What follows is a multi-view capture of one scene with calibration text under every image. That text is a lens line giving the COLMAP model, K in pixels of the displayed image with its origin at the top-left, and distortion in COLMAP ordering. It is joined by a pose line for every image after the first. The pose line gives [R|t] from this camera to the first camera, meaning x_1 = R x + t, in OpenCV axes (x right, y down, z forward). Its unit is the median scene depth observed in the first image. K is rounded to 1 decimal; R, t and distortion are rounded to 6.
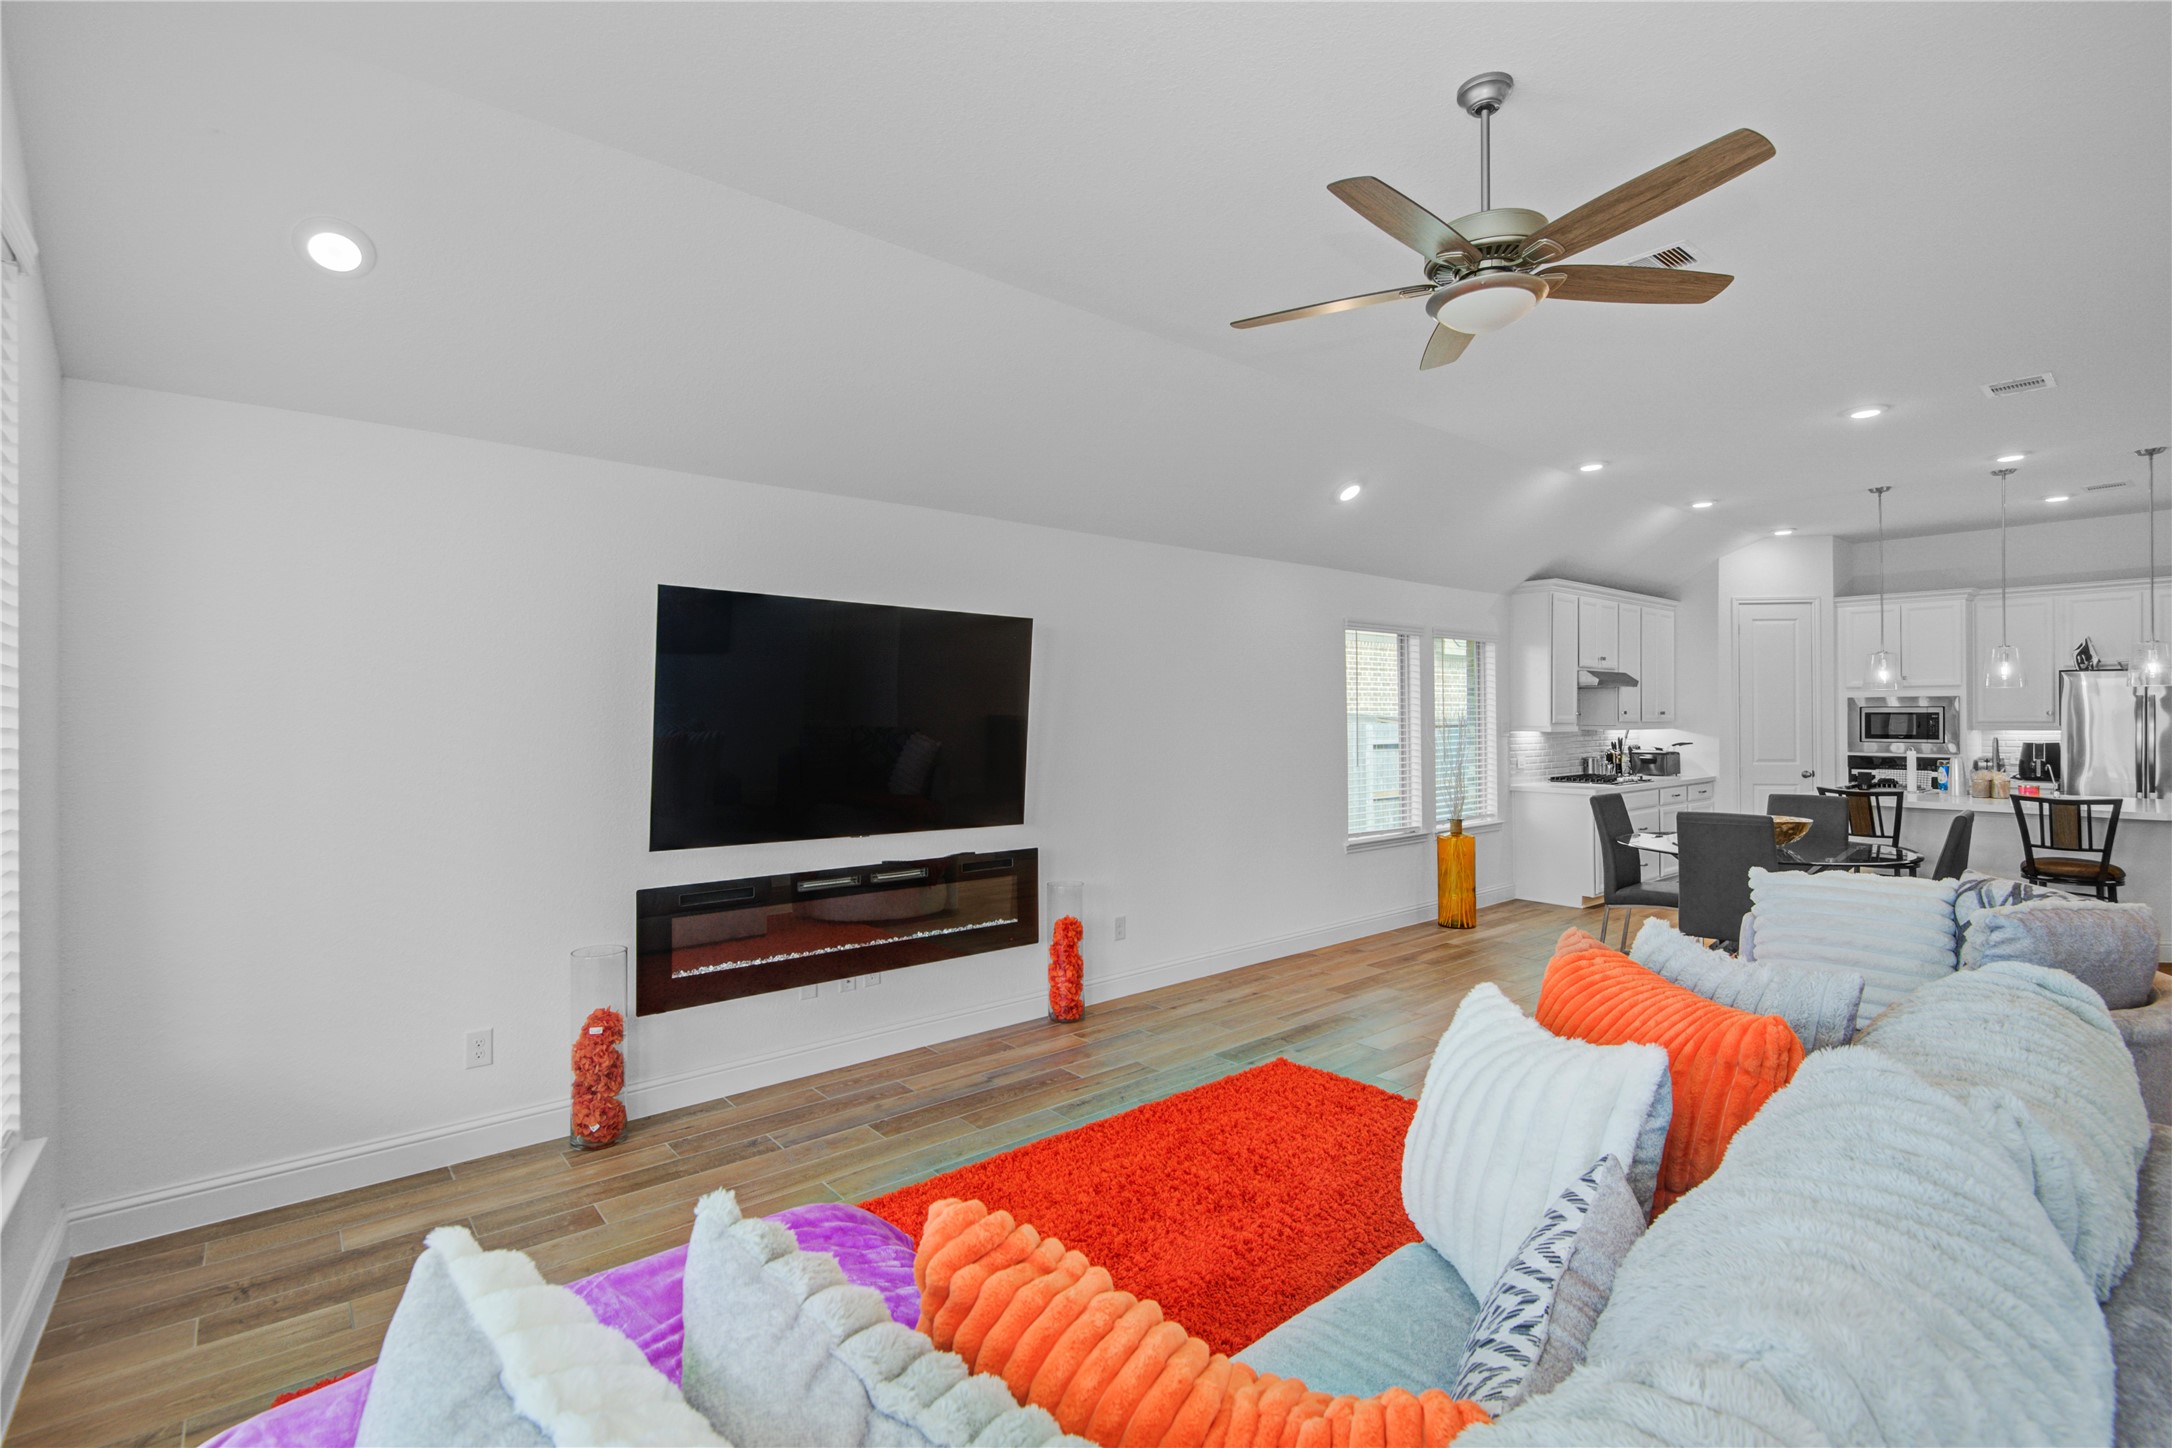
lens RADIAL K [[991.9, 0, 1075.5], [0, 991.9, 715.7], [0, 0, 1]] dist [0.003279, -0.006147]
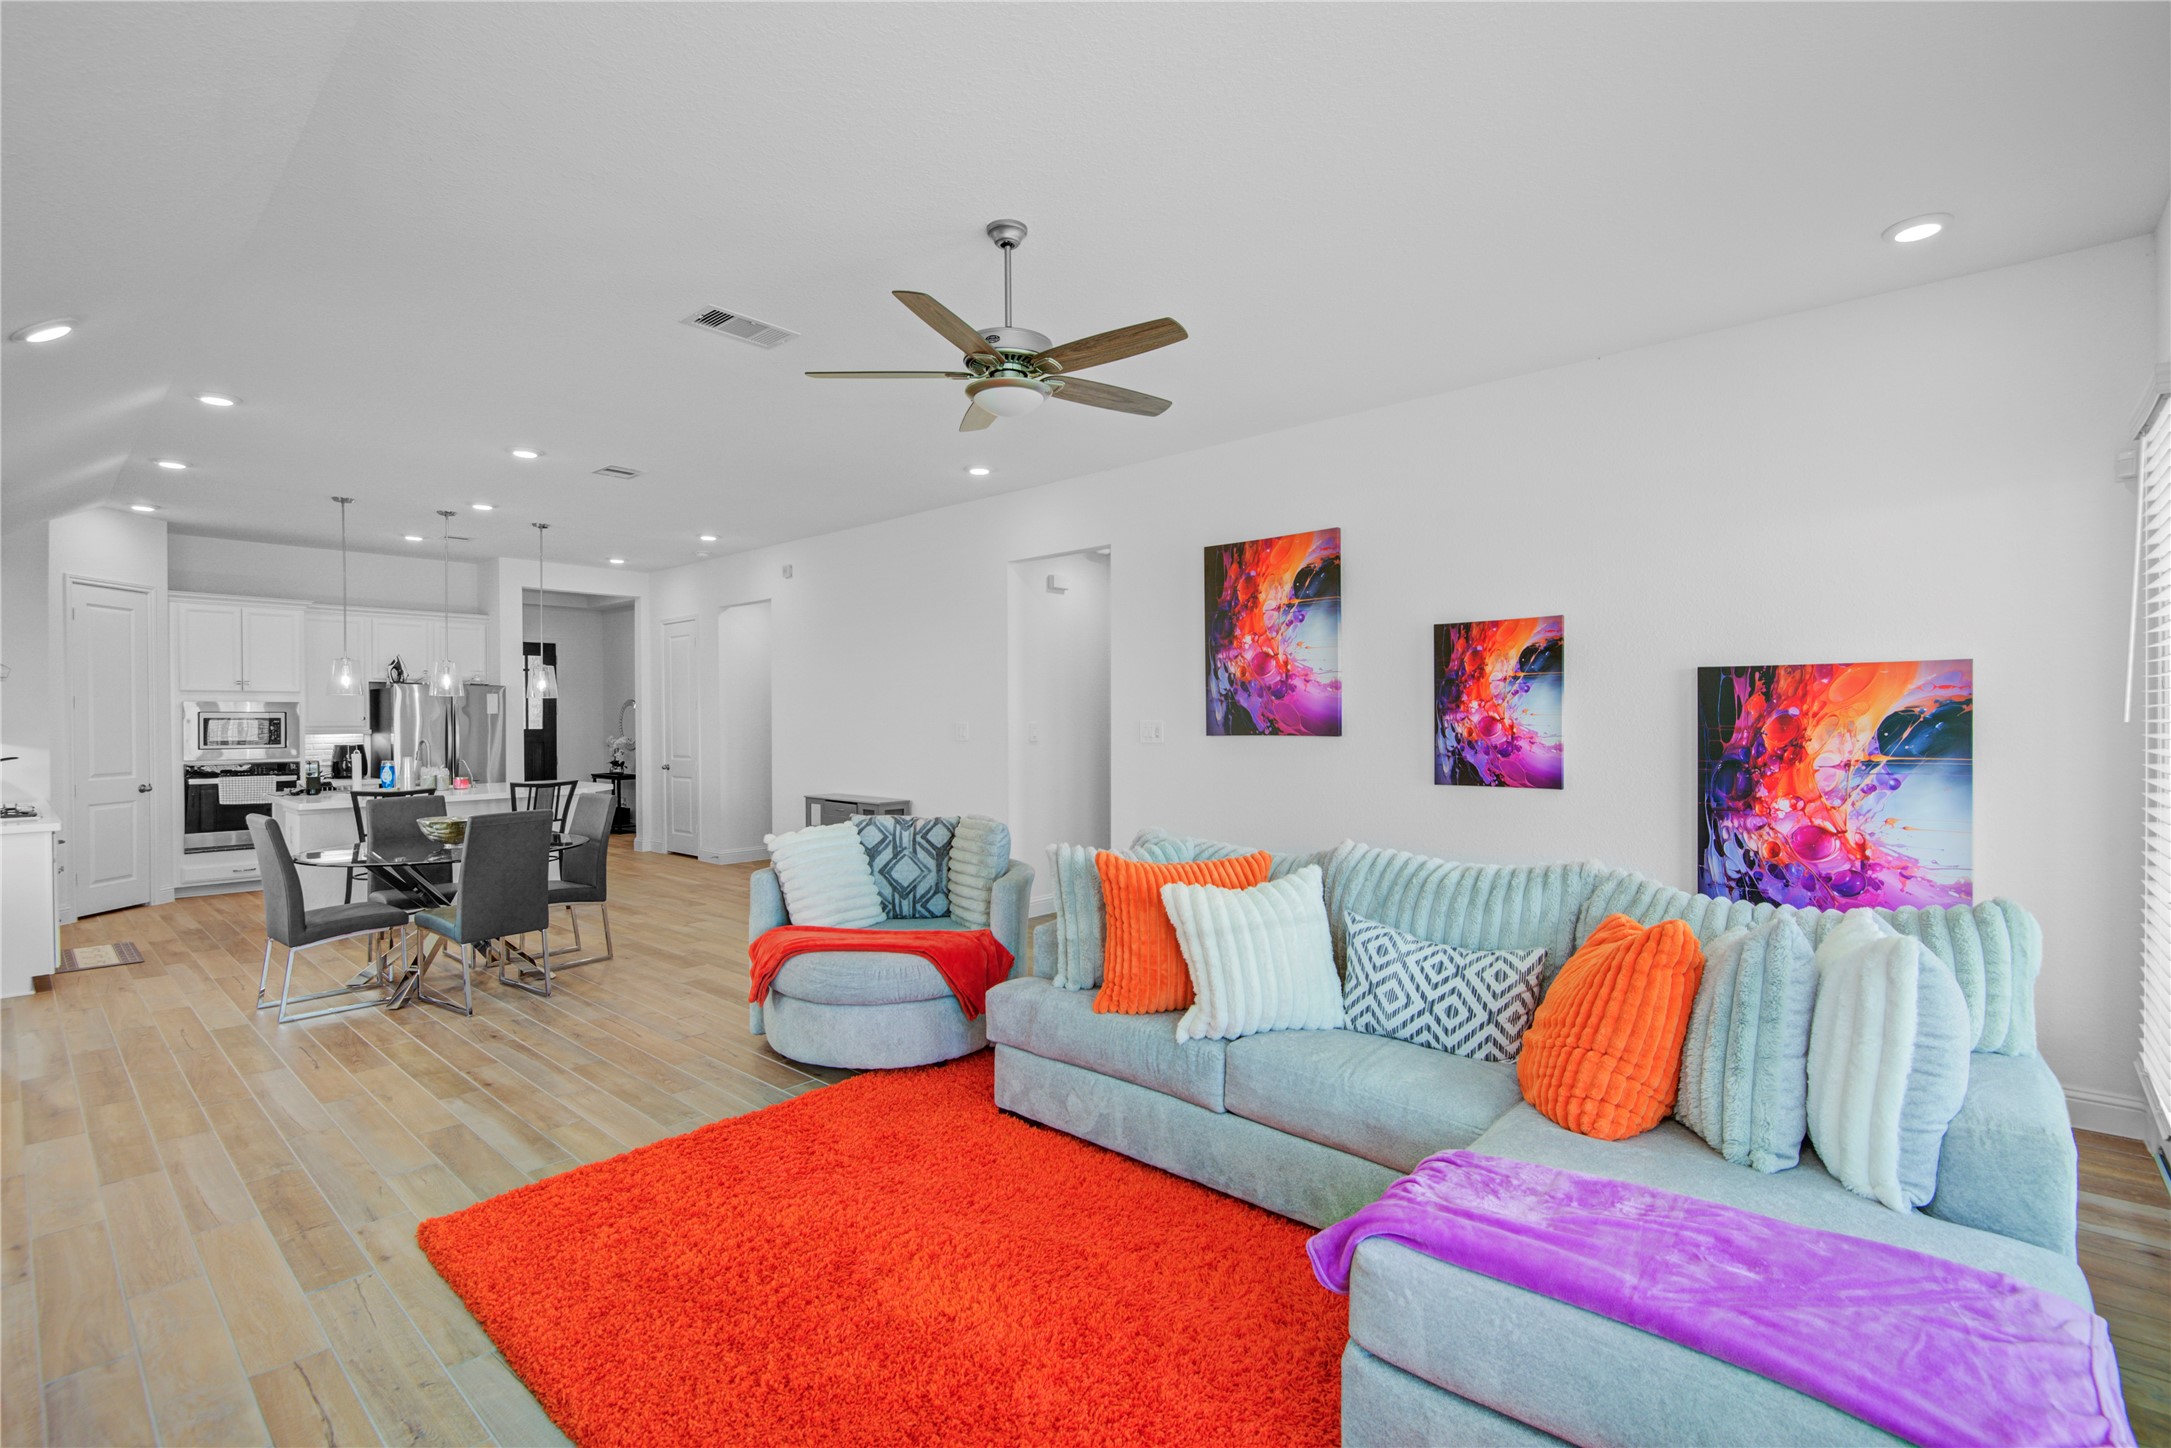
lens RADIAL K [[991.5, 0, 1087.2], [0, 991.5, 720.9], [0, 0, 1]] dist [0.003279, -0.006147]
pose [[-0.148221, -0.000097, 0.988954, -0.318235], [0.004140, 0.999991, 0.000719, 0.003505], [-0.988946, 0.004201, -0.148220, 0.393648]]
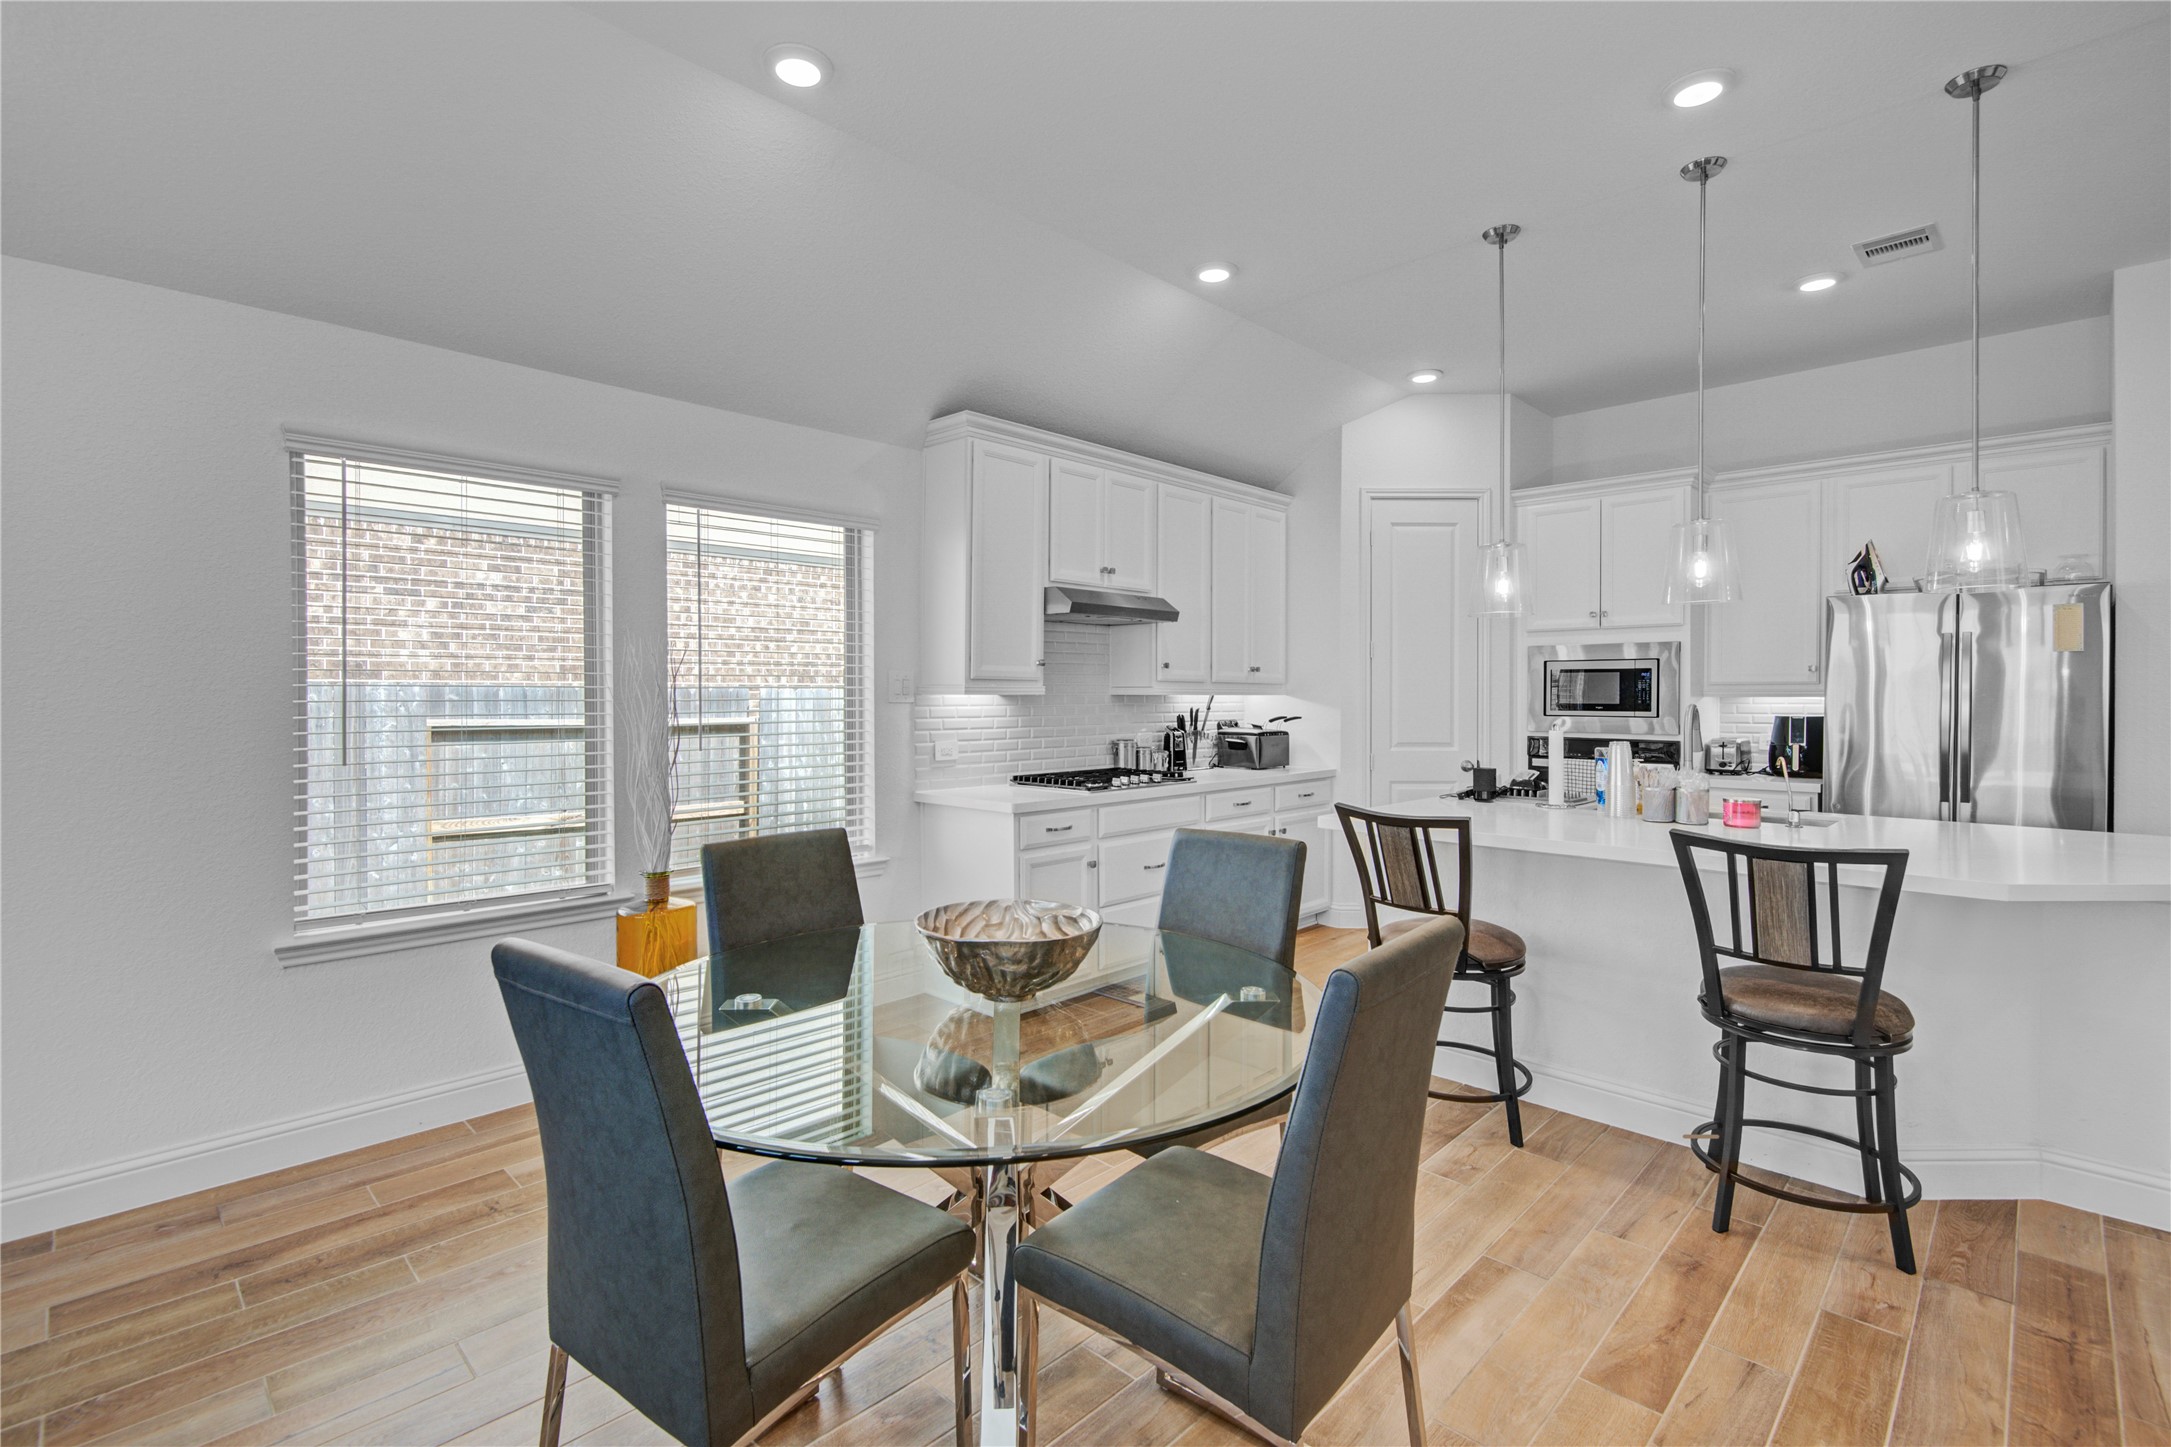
lens RADIAL K [[991.5, 0, 1080.9], [0, 991.5, 704.5], [0, 0, 1]] dist [0.003279, -0.006147]
pose [[0.994394, 0.002075, 0.105717, 0.536426], [-0.003235, 0.999936, 0.010805, 0.017096], [-0.105688, -0.011087, 0.994338, 0.499122]]
